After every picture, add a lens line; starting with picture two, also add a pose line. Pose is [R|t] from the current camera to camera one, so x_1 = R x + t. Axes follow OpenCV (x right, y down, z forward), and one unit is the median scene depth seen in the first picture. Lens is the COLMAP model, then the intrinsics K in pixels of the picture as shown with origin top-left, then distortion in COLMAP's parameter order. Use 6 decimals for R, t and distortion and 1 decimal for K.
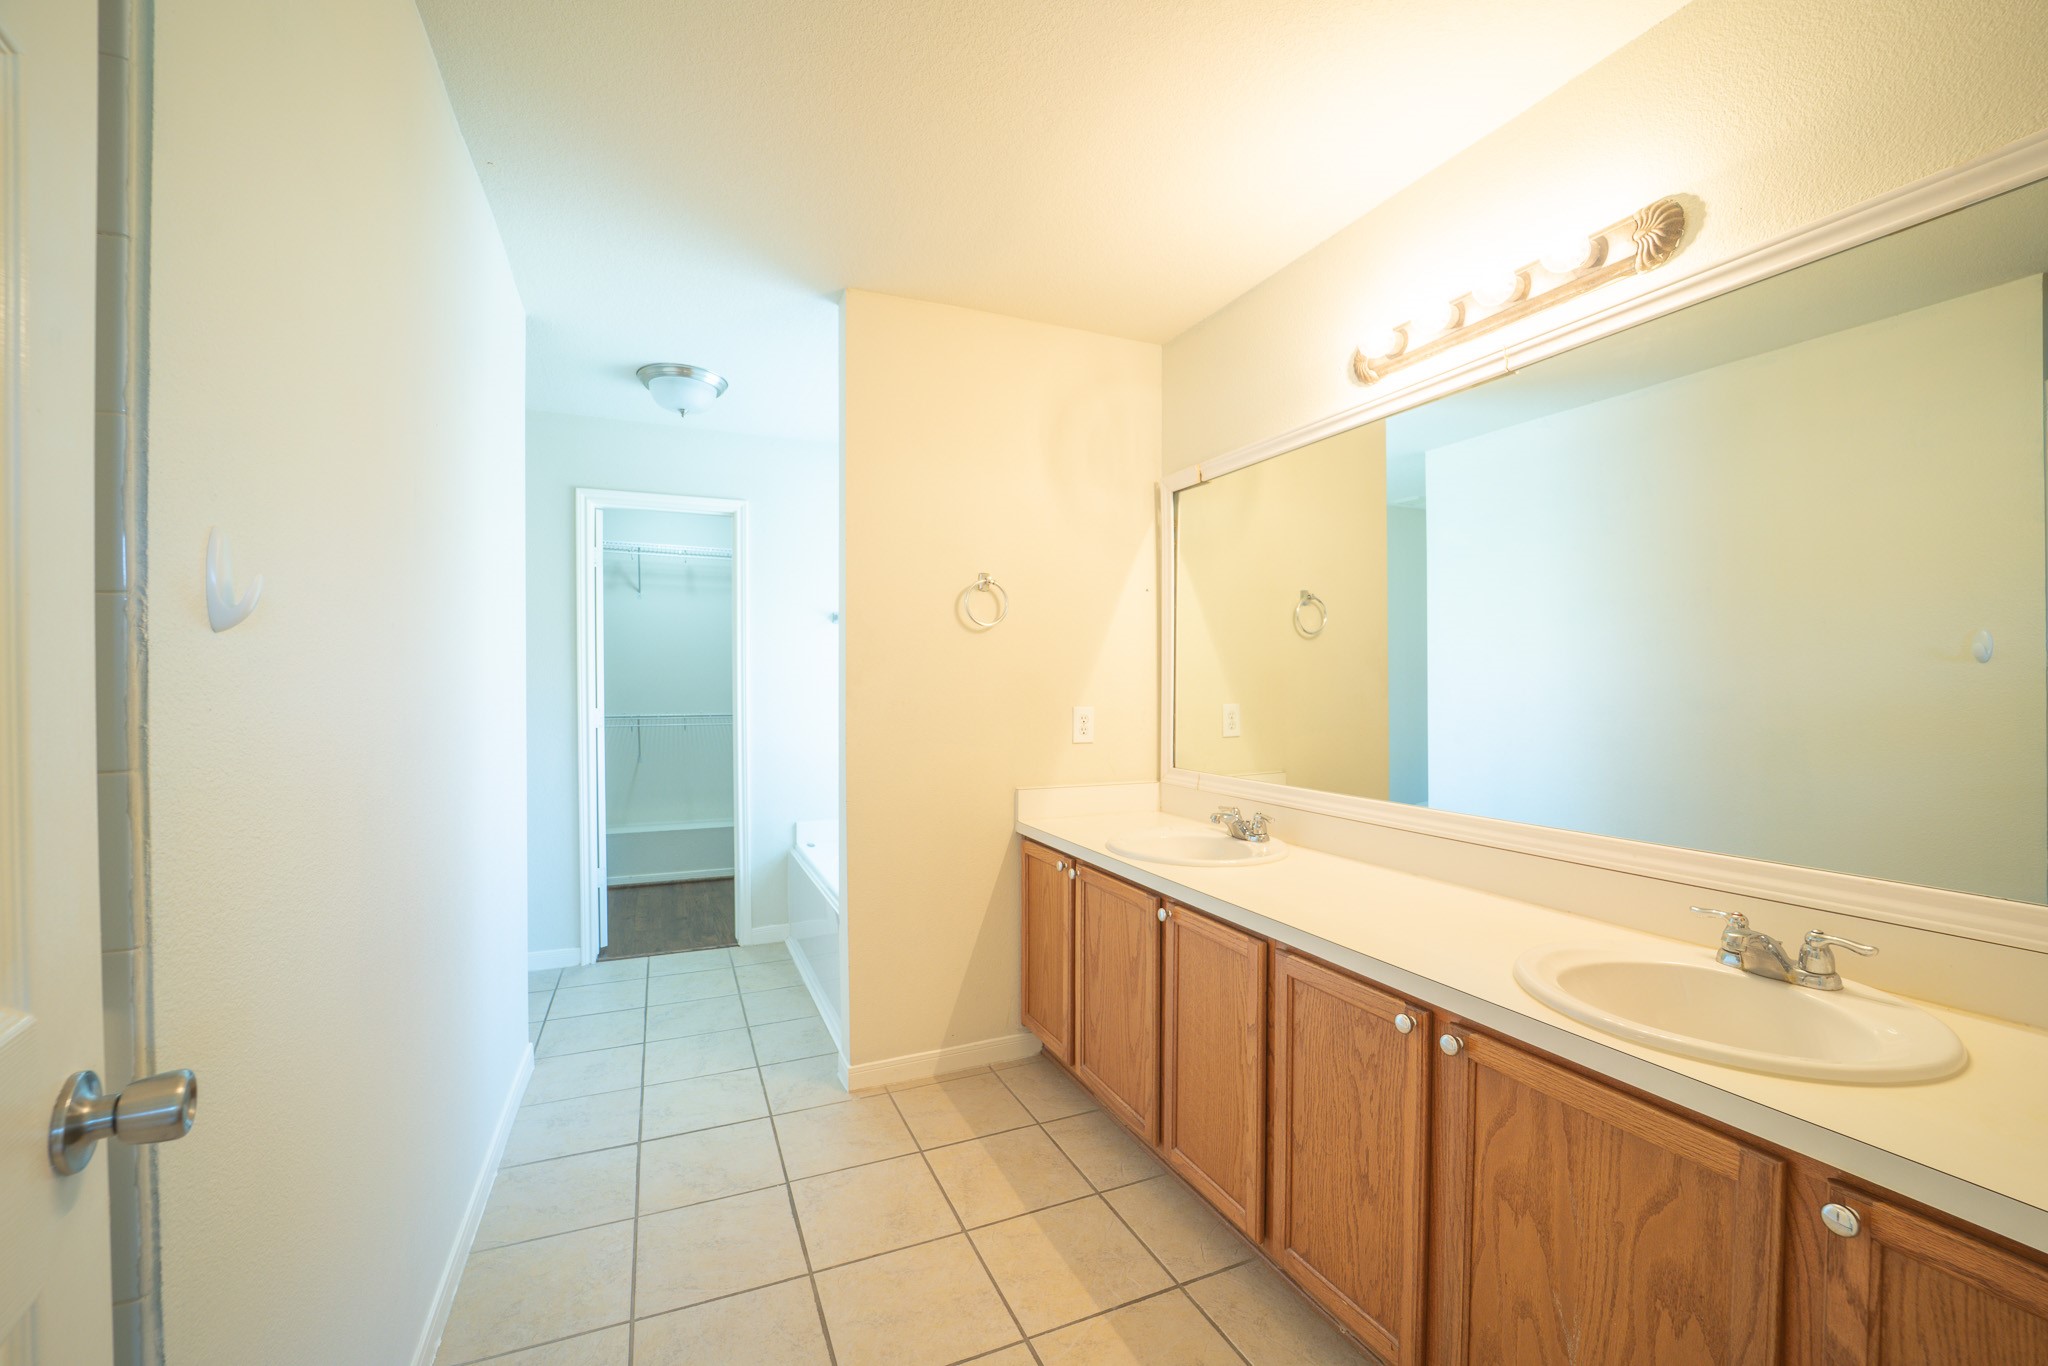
lens RADIAL K [[818.8, 0, 1030.6], [0, 818.8, 689.4], [0, 0, 1]] dist [-0.001001, -0.000045]
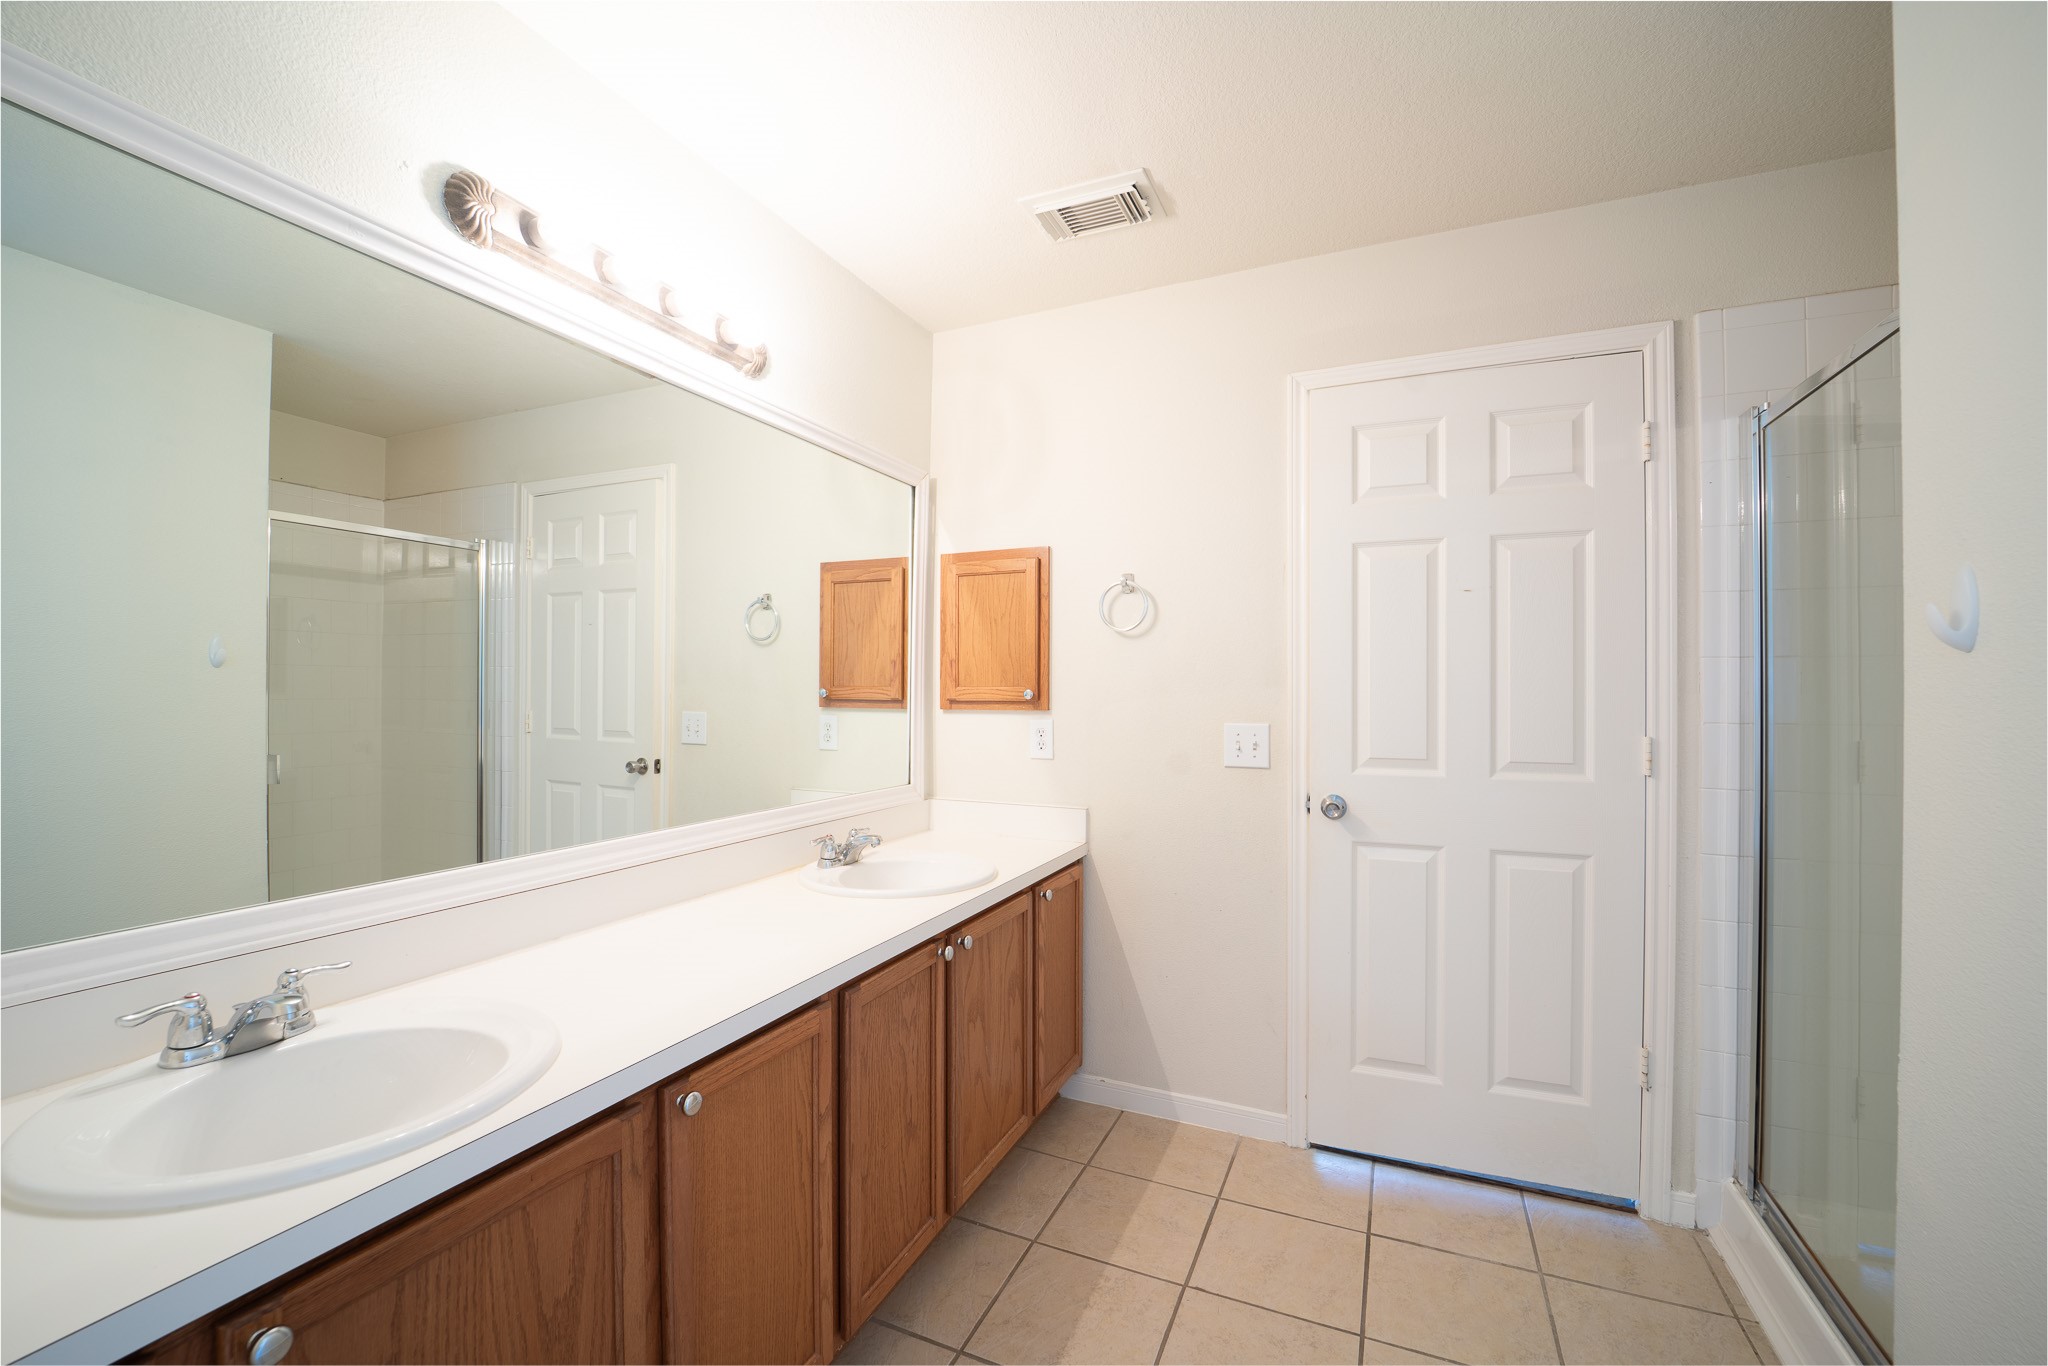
lens RADIAL K [[834.8, 0, 1021.8], [0, 834.8, 690.8], [0, 0, 1]] dist [-0.022880, 0.000766]
pose [[-0.663286, 0.000543, 0.748366, -0.465058], [0.003468, 0.999991, 0.002348, -0.009138], [-0.748358, 0.004153, -0.663282, 1.358022]]
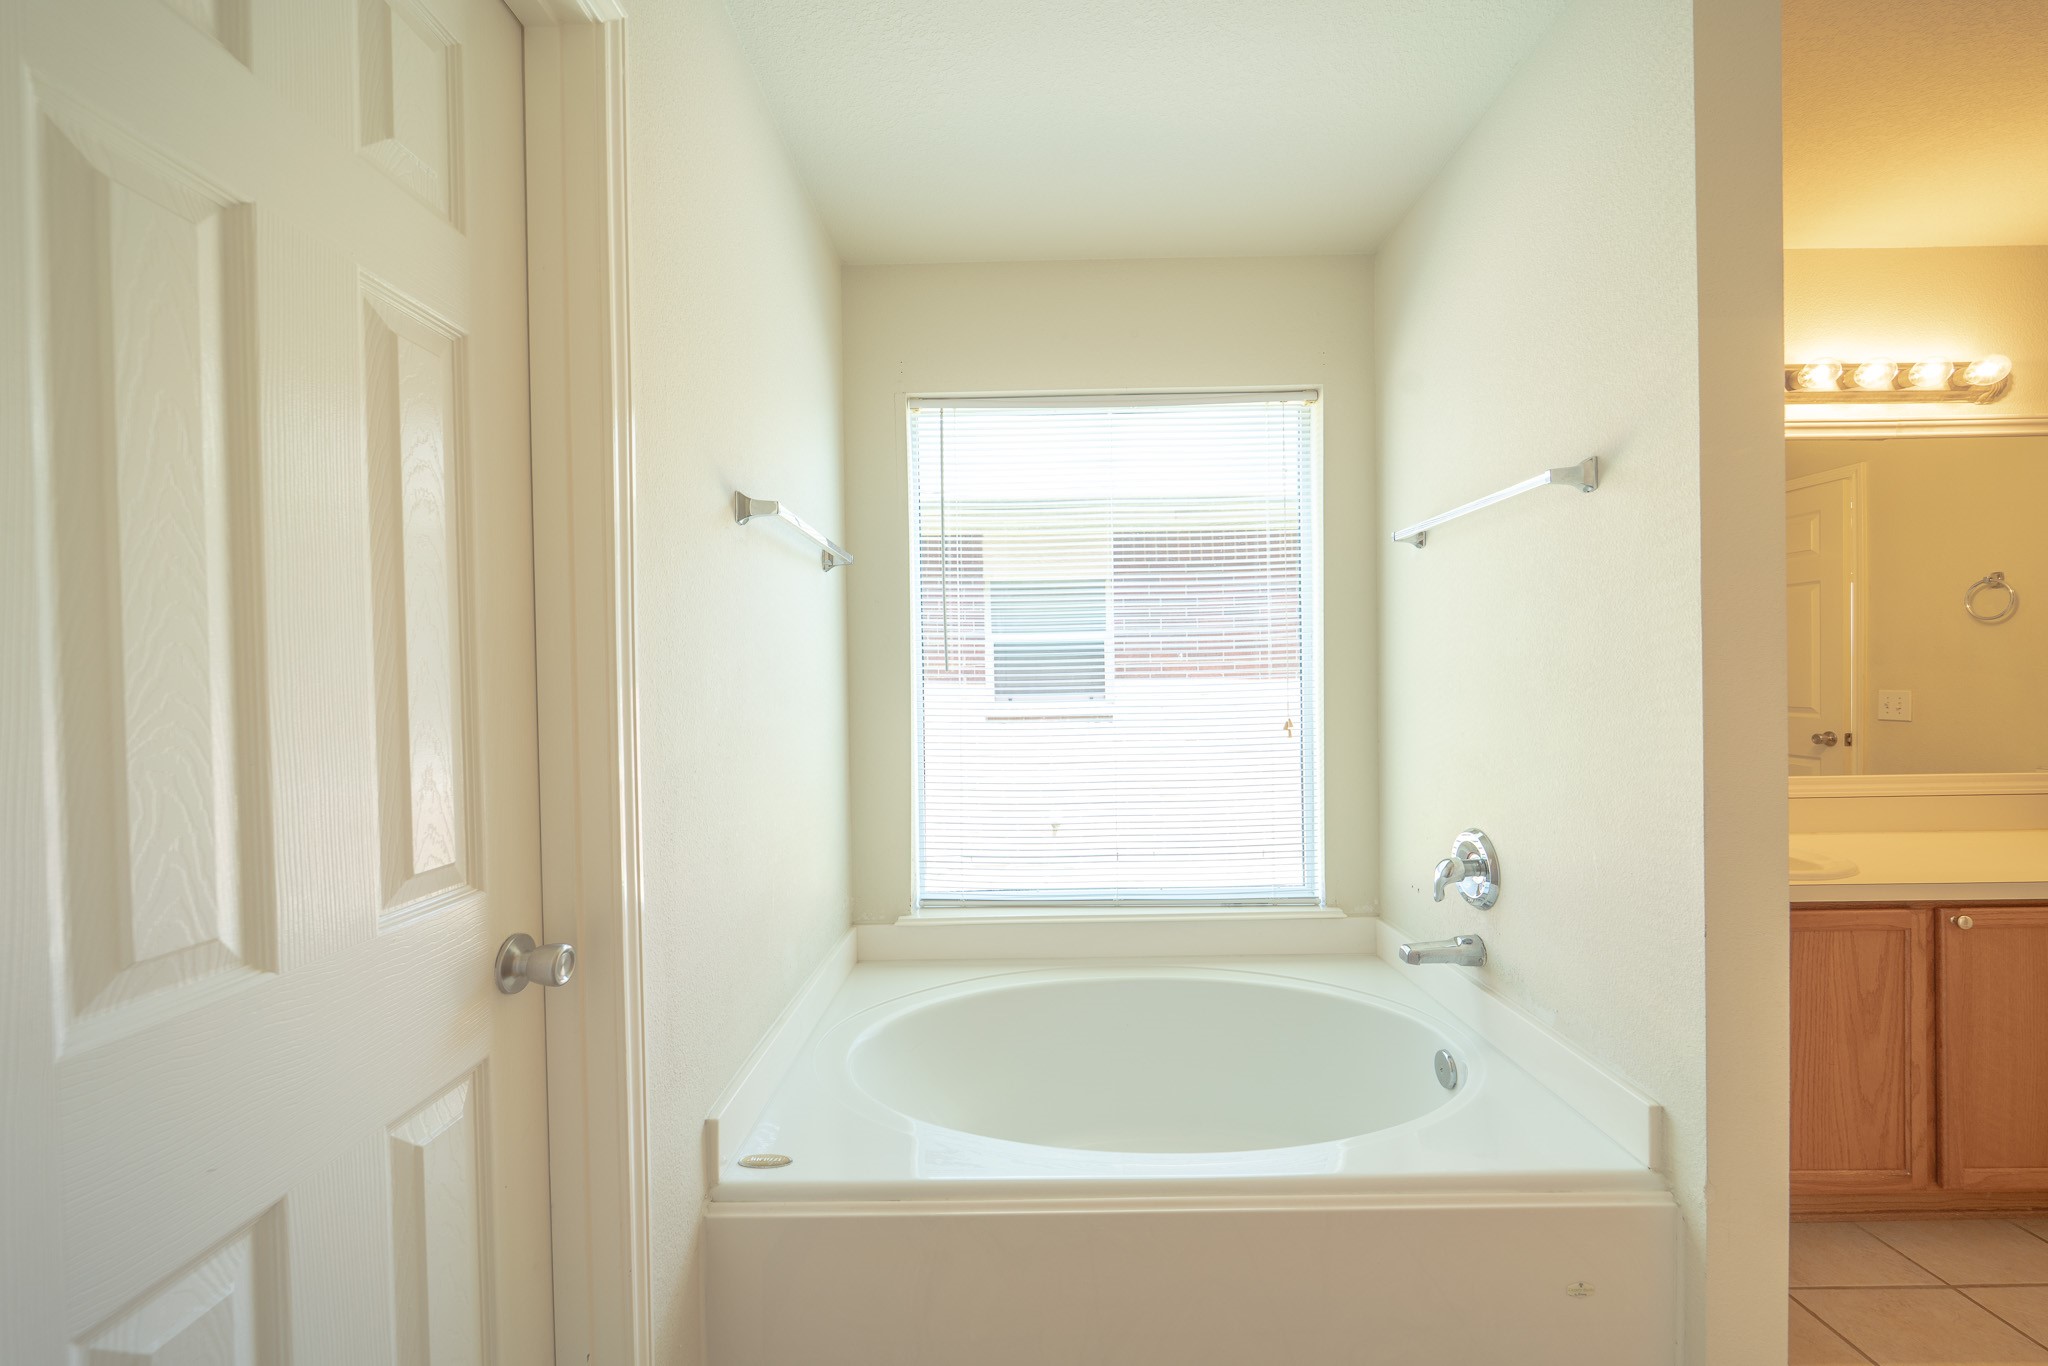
lens RADIAL K [[812.0, 0, 1023.5], [0, 812.0, 693.8], [0, 0, 1]] dist [-0.002056, -0.000473]
pose [[0.413326, -0.014508, 0.910468, -1.229364], [0.021567, 0.999749, 0.006139, -0.008772], [-0.910328, 0.017098, 0.413535, 1.778007]]
